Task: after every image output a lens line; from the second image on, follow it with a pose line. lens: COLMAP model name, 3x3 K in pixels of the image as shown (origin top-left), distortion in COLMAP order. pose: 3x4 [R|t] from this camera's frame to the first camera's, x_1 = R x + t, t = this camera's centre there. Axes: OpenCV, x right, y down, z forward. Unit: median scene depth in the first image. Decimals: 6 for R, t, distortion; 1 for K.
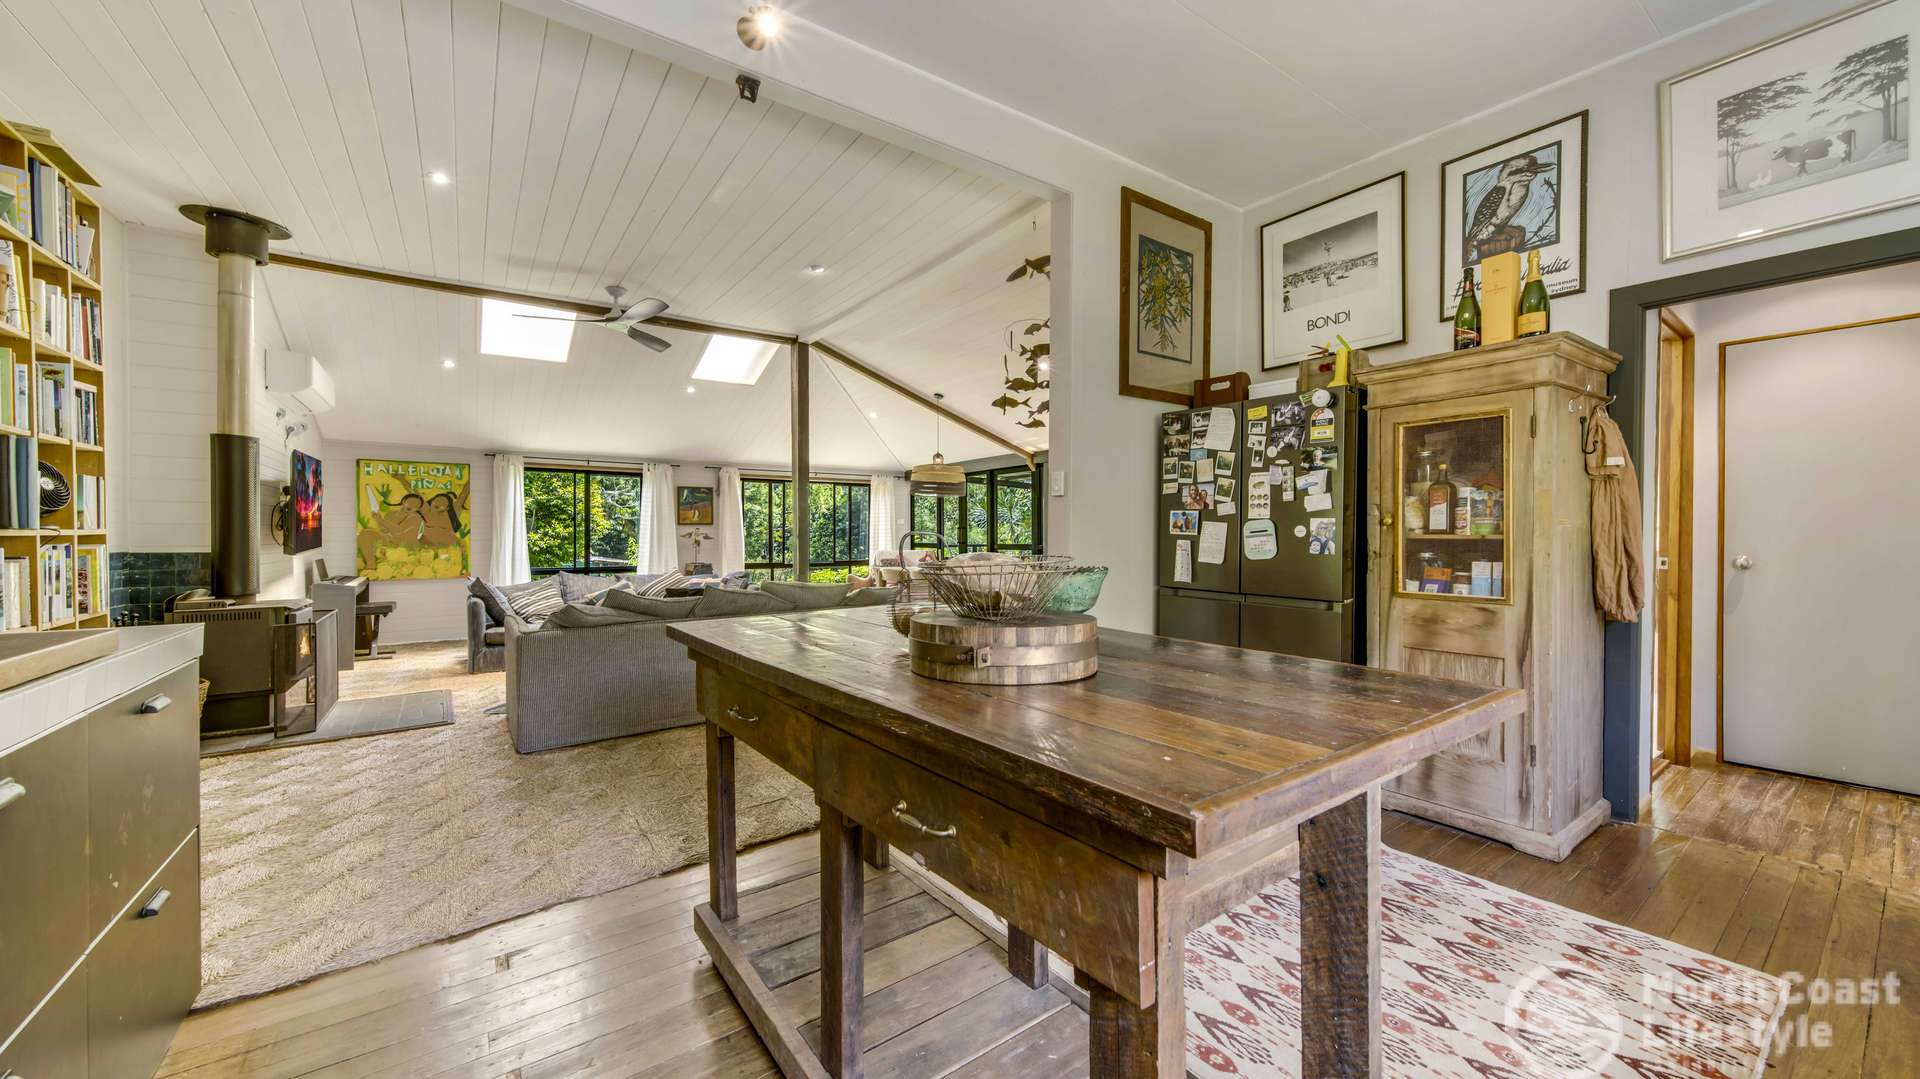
lens RADIAL K [[690.6, 0, 957.7], [0, 690.6, 536.5], [0, 0, 1]] dist [0.005623, -0.001081]
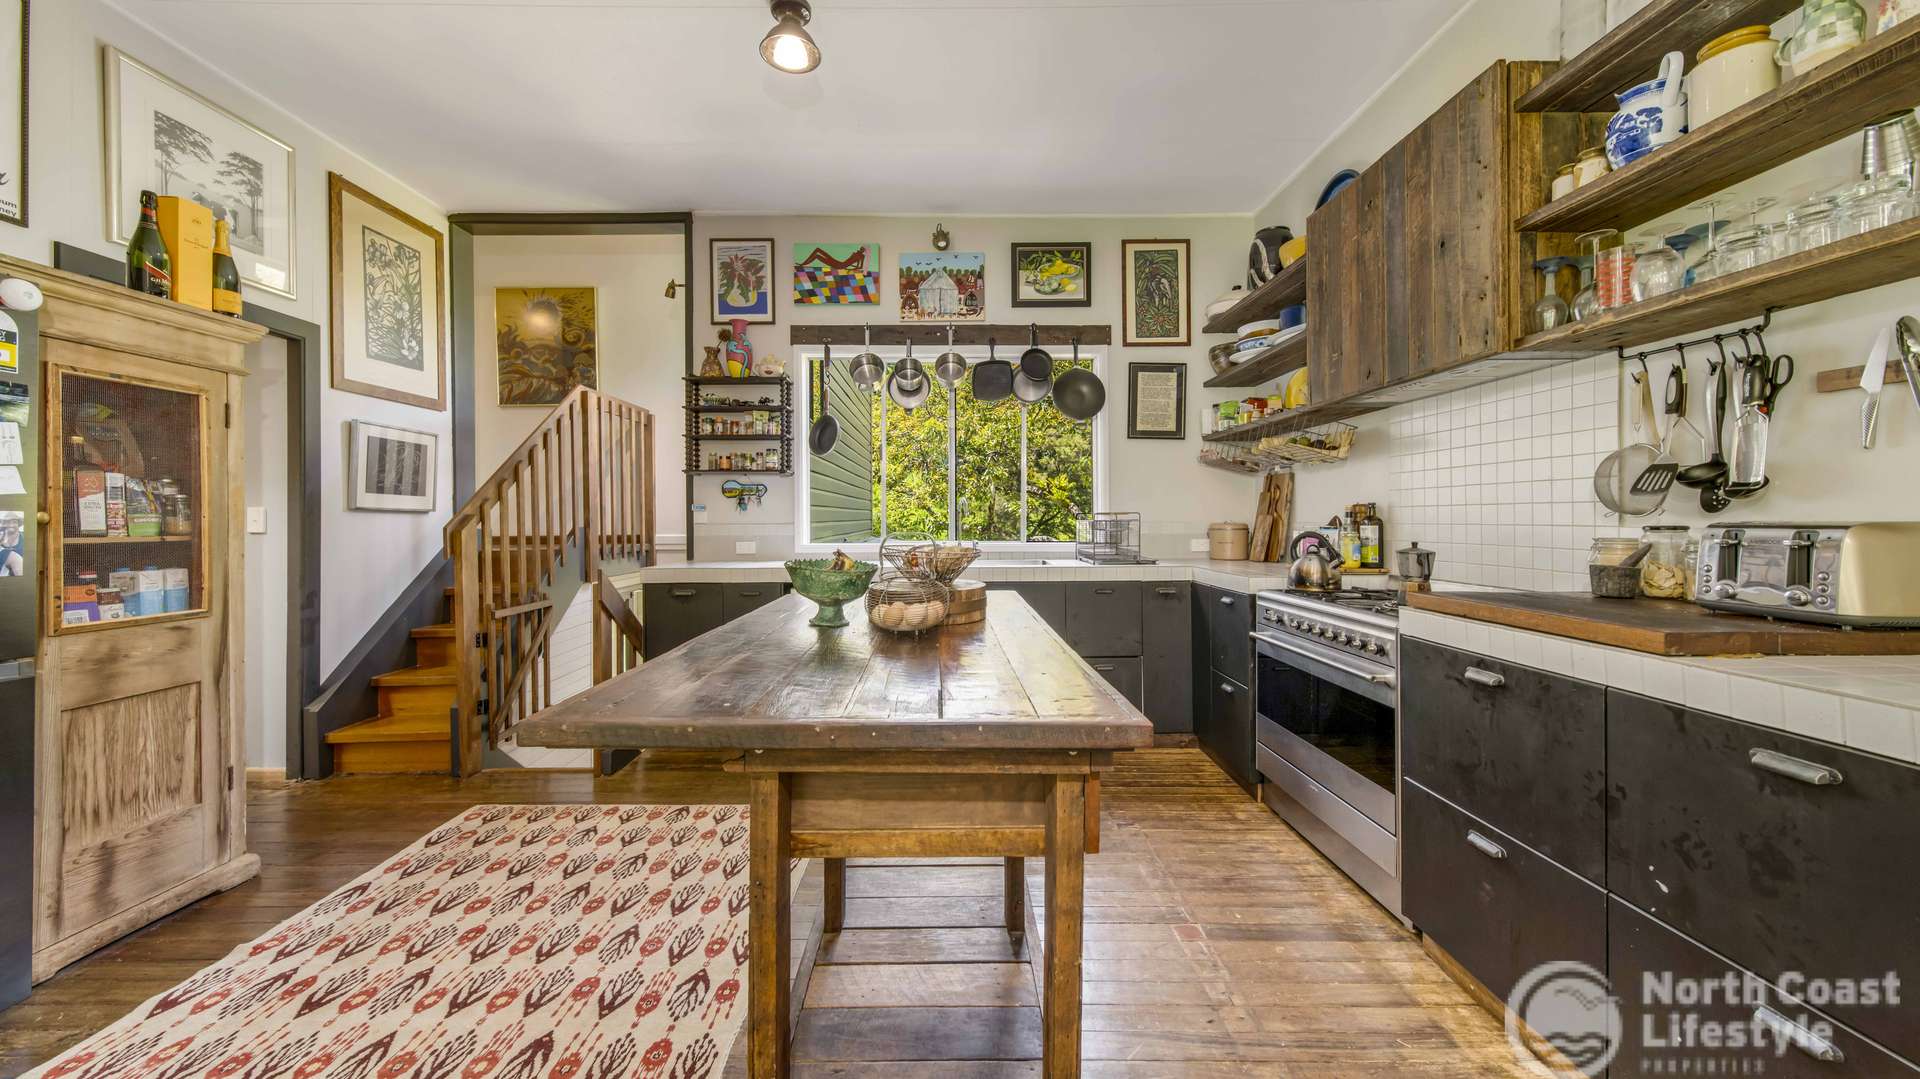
lens RADIAL K [[690.6, 0, 949.6], [0, 690.6, 521.4], [0, 0, 1]] dist [0.005623, -0.001081]
pose [[-0.805219, 0.001395, 0.592977, -0.172015], [0.007564, 0.999940, 0.007919, -0.007363], [-0.592930, 0.010862, -0.805181, 0.430382]]
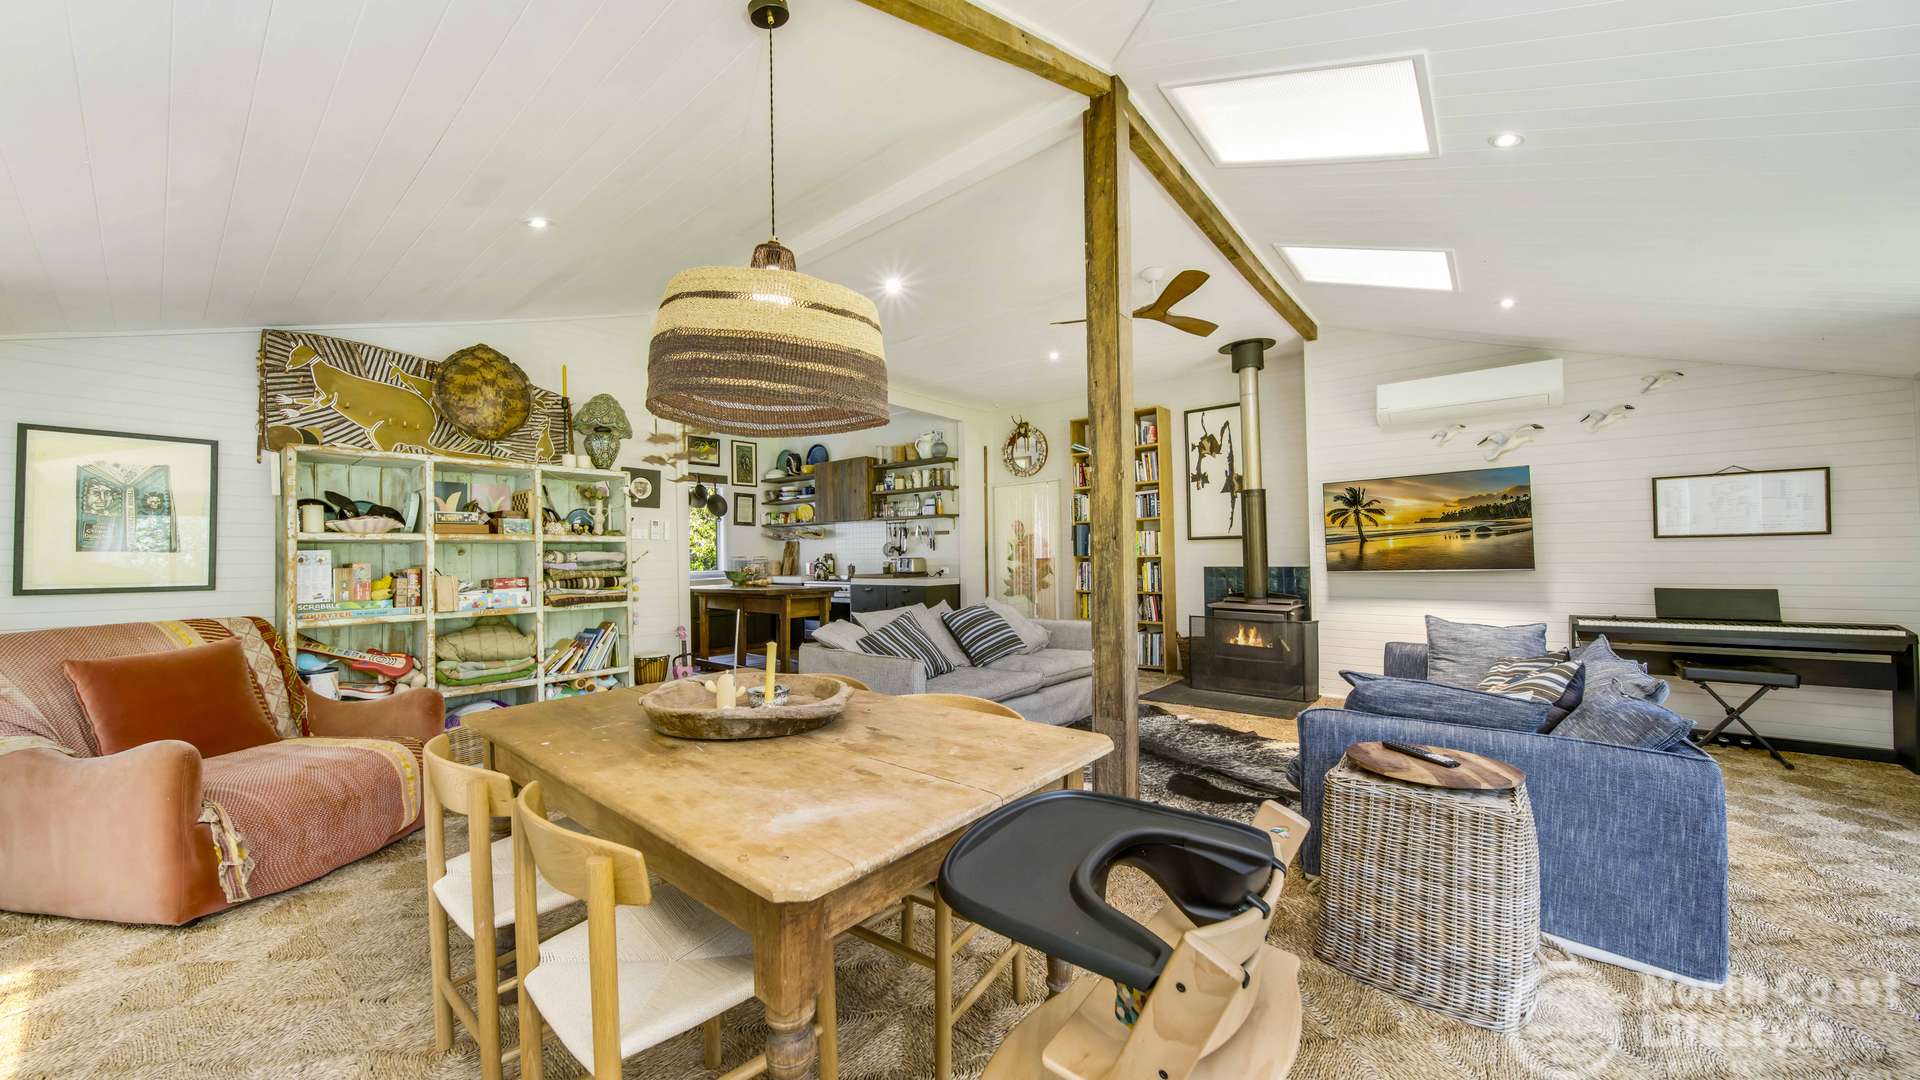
lens RADIAL K [[690.6, 0, 949.2], [0, 690.6, 533.3], [0, 0, 1]] dist [0.005623, -0.001081]
pose [[-0.972627, 0.006690, -0.232275, -0.038961], [0.013833, 0.999480, -0.029138, -0.009788], [0.231959, -0.031553, -0.972214, 1.317528]]
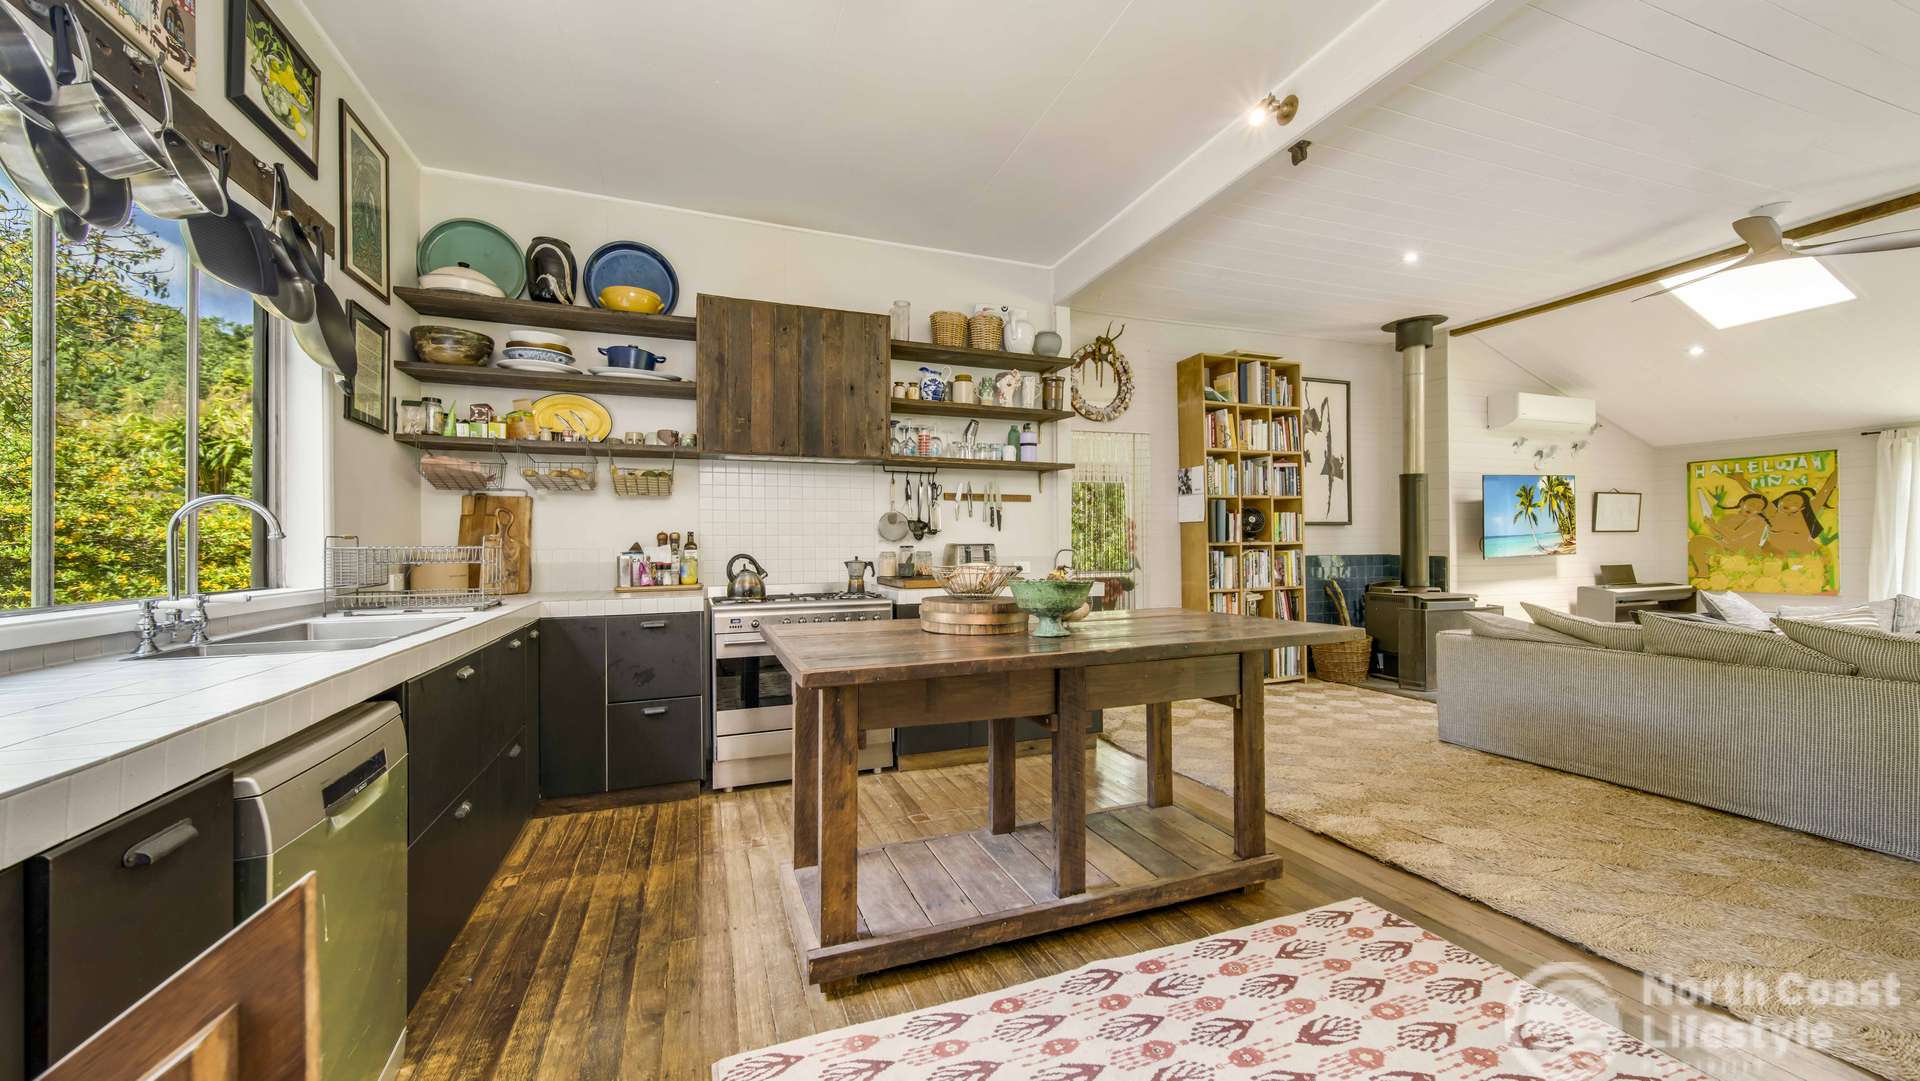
lens RADIAL K [[690.6, 0, 952.4], [0, 690.6, 544.5], [0, 0, 1]] dist [0.005623, -0.001081]
pose [[-0.270741, 0.003401, -0.962646, 0.336501], [0.003831, 0.999990, 0.002456, -0.004234], [0.962645, -0.003024, -0.270751, 0.273886]]
